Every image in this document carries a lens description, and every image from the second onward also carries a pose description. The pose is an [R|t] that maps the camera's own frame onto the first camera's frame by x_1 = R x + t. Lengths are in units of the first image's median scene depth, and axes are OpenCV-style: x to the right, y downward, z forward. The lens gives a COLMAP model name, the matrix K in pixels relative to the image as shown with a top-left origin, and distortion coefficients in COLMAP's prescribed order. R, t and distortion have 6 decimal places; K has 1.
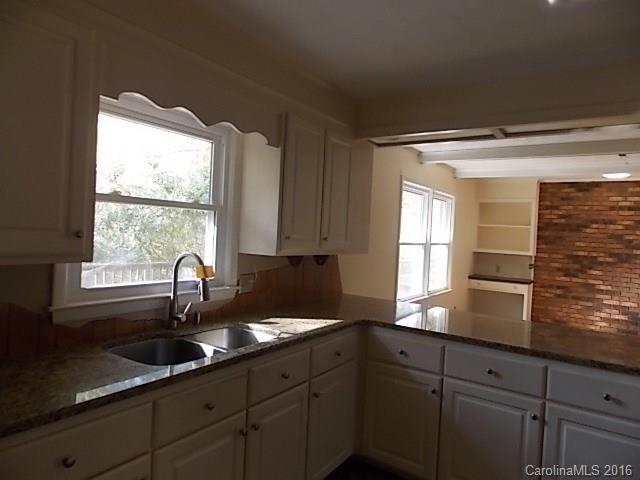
lens RADIAL K [[422.2, 0, 320.3], [0, 422.2, 239.1], [0, 0, 1]] dist [0.001684, -0.000341]
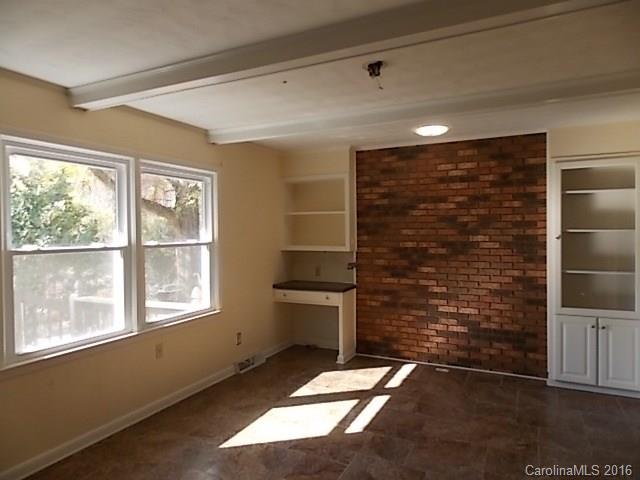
lens RADIAL K [[422.2, 0, 318.8], [0, 422.2, 239.3], [0, 0, 1]] dist [0.001684, -0.000341]
pose [[0.989125, -0.061377, 0.133661, 0.383410], [0.060681, 0.998114, 0.009281, 0.008823], [-0.133978, -0.001069, 0.990984, 0.311439]]
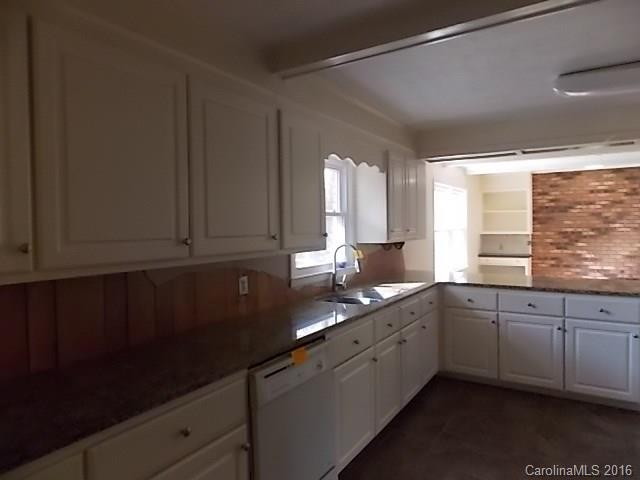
lens RADIAL K [[422.2, 0, 319.6], [0, 422.2, 239.4], [0, 0, 1]] dist [0.001684, -0.000341]
pose [[0.997128, -0.066477, 0.036294, -0.161159], [0.065935, 0.997697, 0.015944, -0.005703], [-0.037270, -0.013505, 0.999214, -0.213102]]
